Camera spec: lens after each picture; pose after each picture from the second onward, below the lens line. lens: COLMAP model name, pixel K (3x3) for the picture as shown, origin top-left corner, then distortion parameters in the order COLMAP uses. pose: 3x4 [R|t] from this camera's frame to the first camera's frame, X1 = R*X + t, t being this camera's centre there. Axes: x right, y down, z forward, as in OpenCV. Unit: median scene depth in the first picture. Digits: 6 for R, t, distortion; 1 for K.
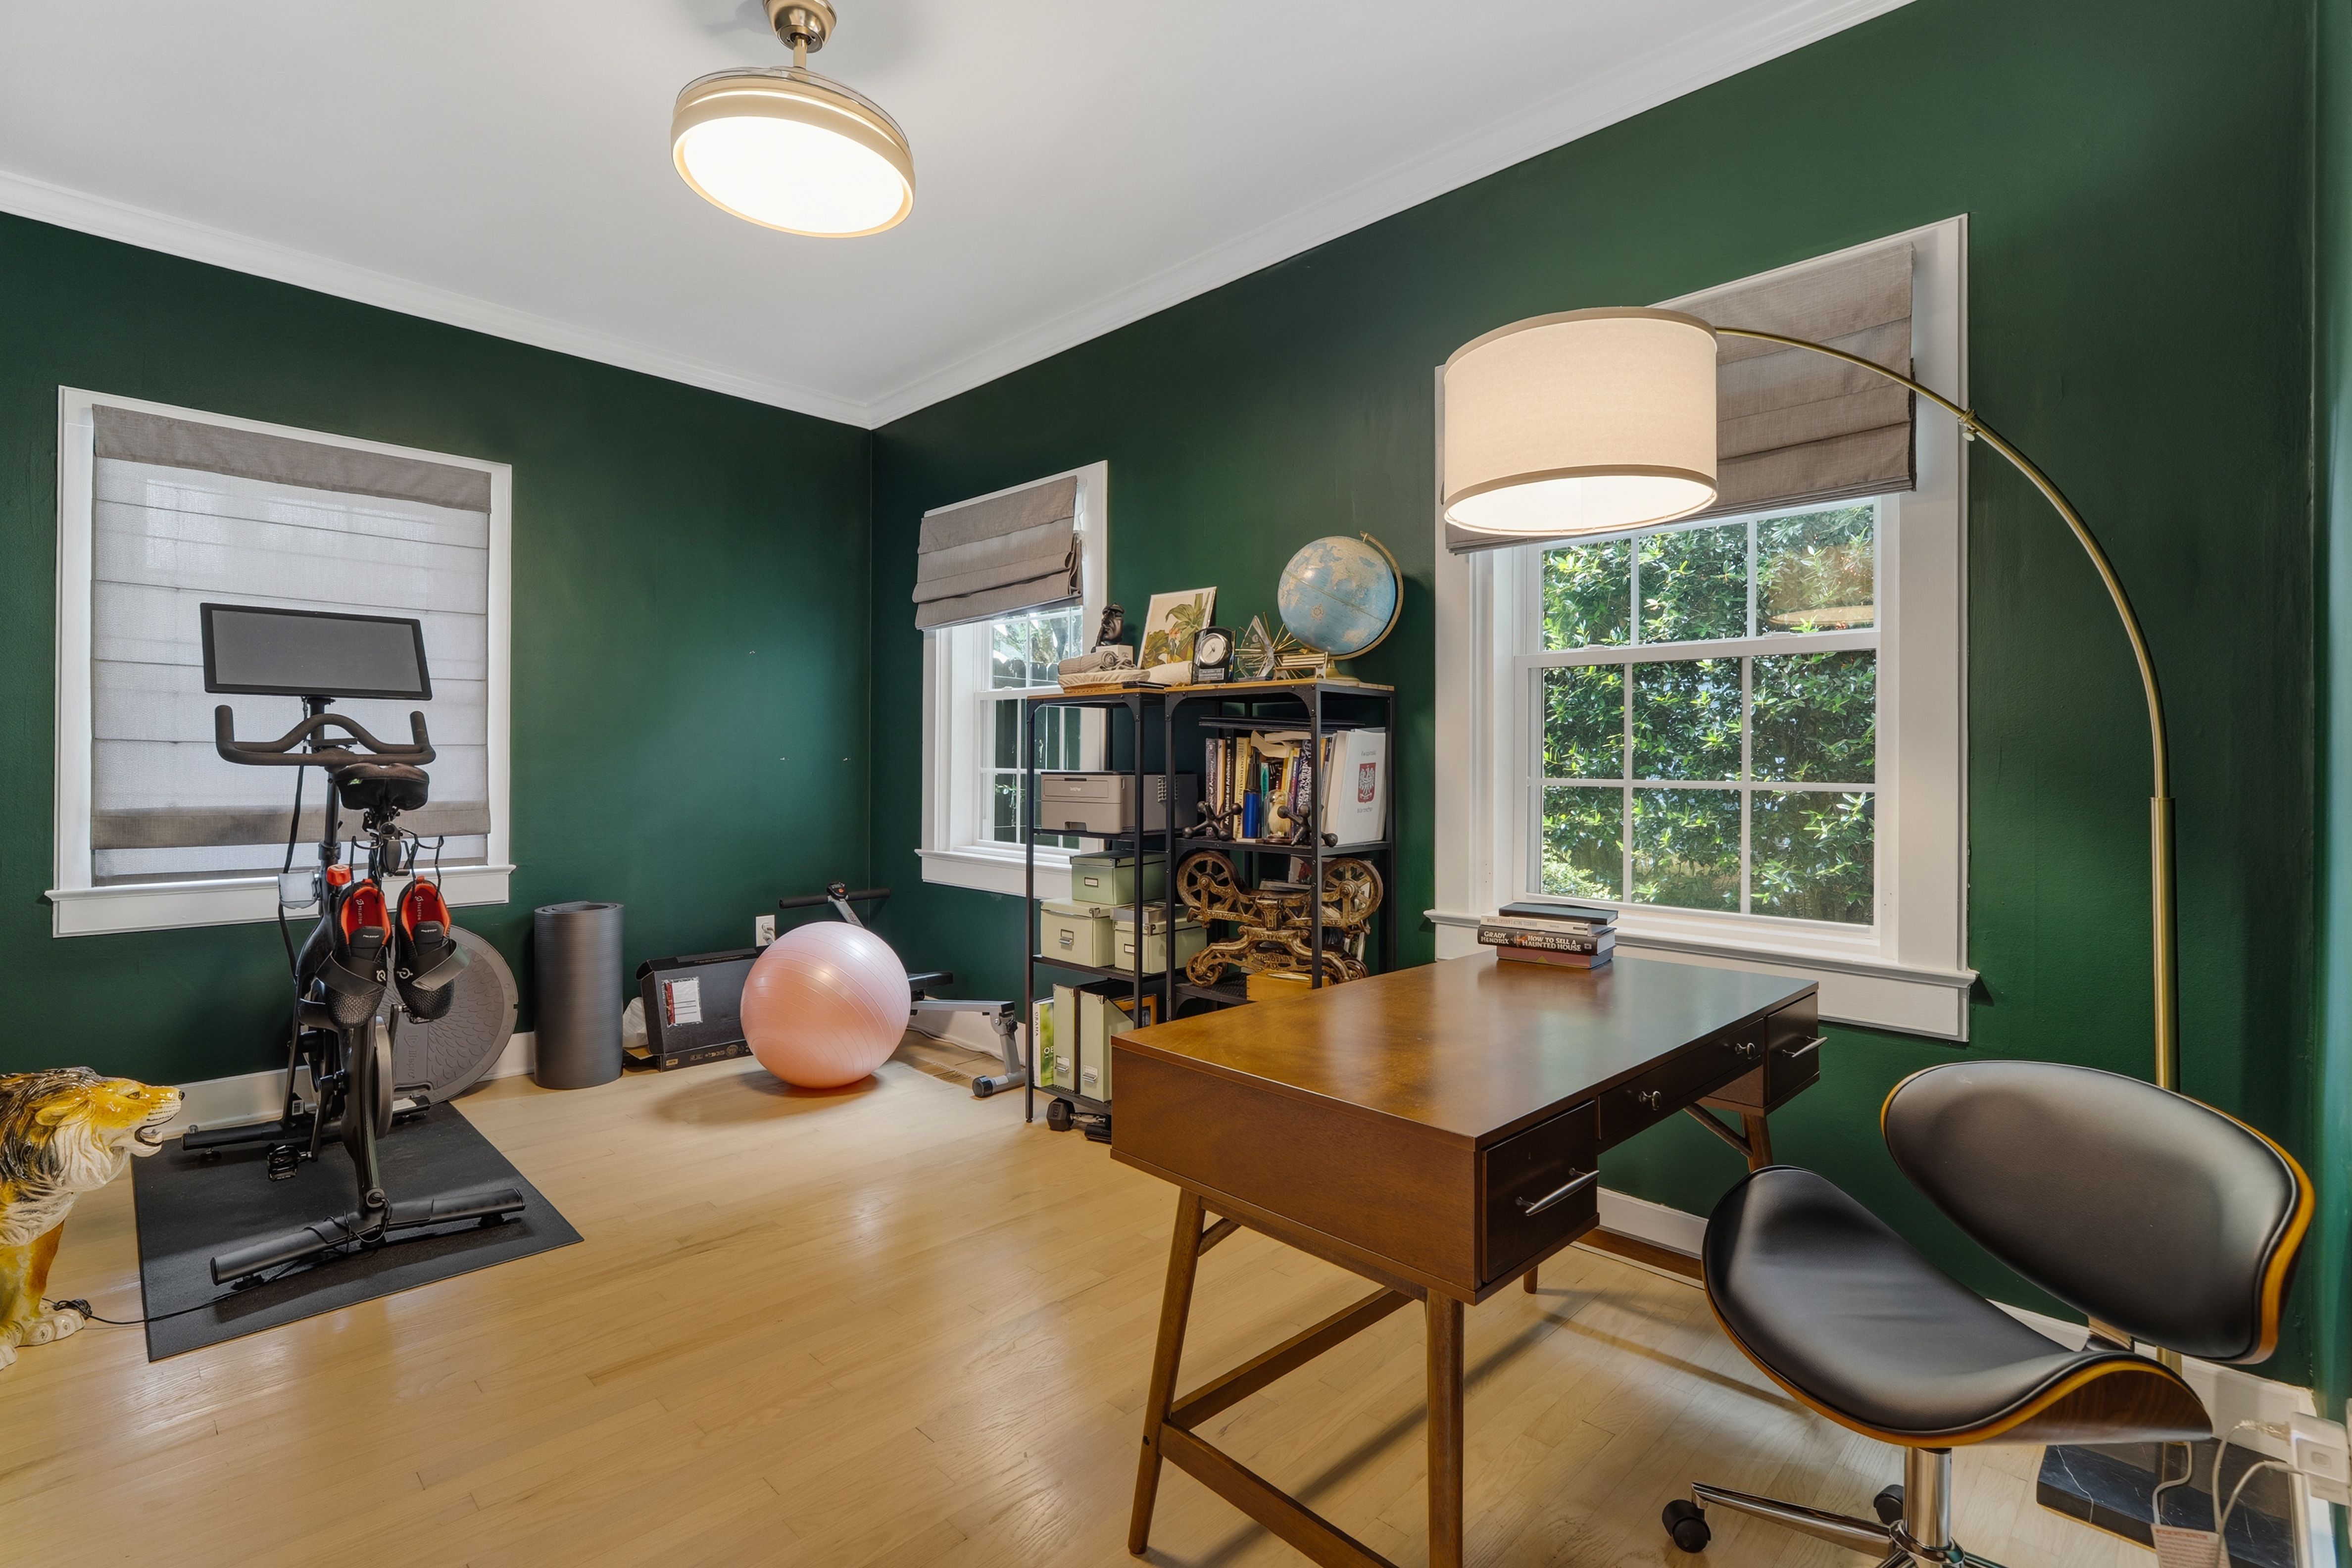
lens RADIAL K [[1072.0, 0, 1167.8], [0, 1072.0, 780.9], [0, 0, 1]] dist [-0.002635, -0.000060]
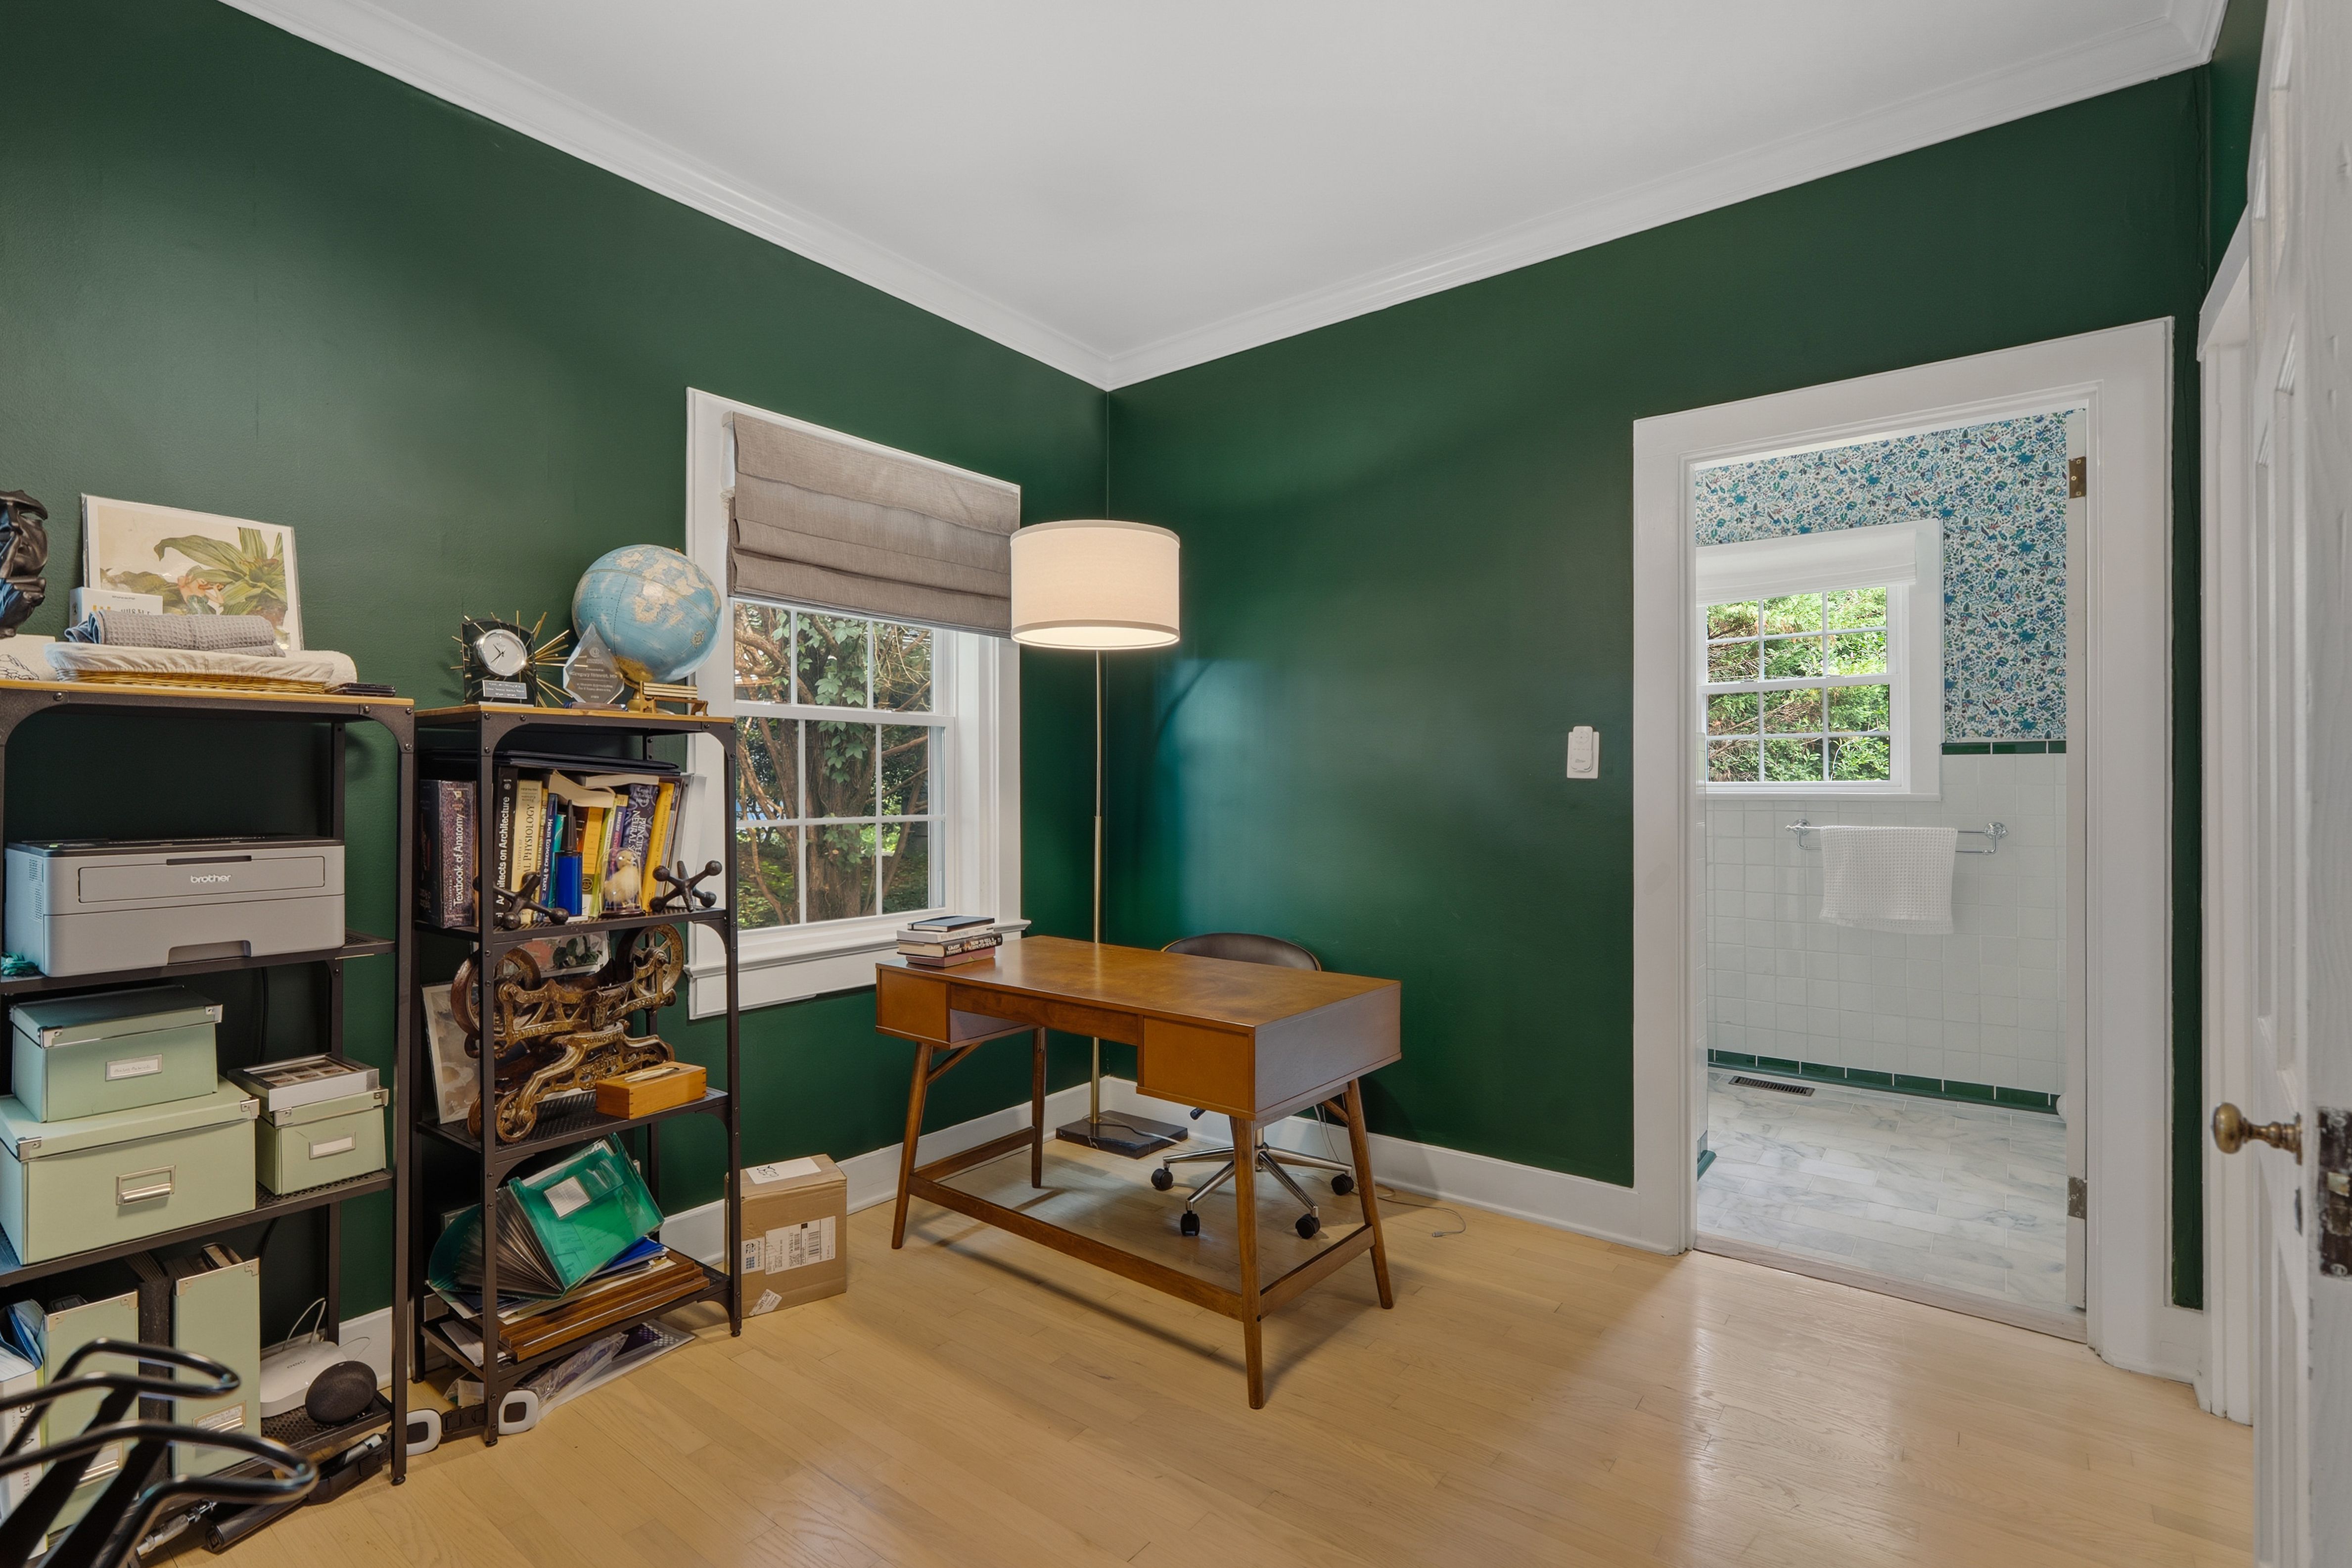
lens RADIAL K [[1078.8, 0, 1166.8], [0, 1078.8, 812.1], [0, 0, 1]] dist [-0.004008, 0.000016]
pose [[-0.121538, -0.018351, 0.992417, -0.737959], [0.033985, 0.999166, 0.022638, -0.022237], [-0.992005, 0.036479, -0.120813, 0.692086]]
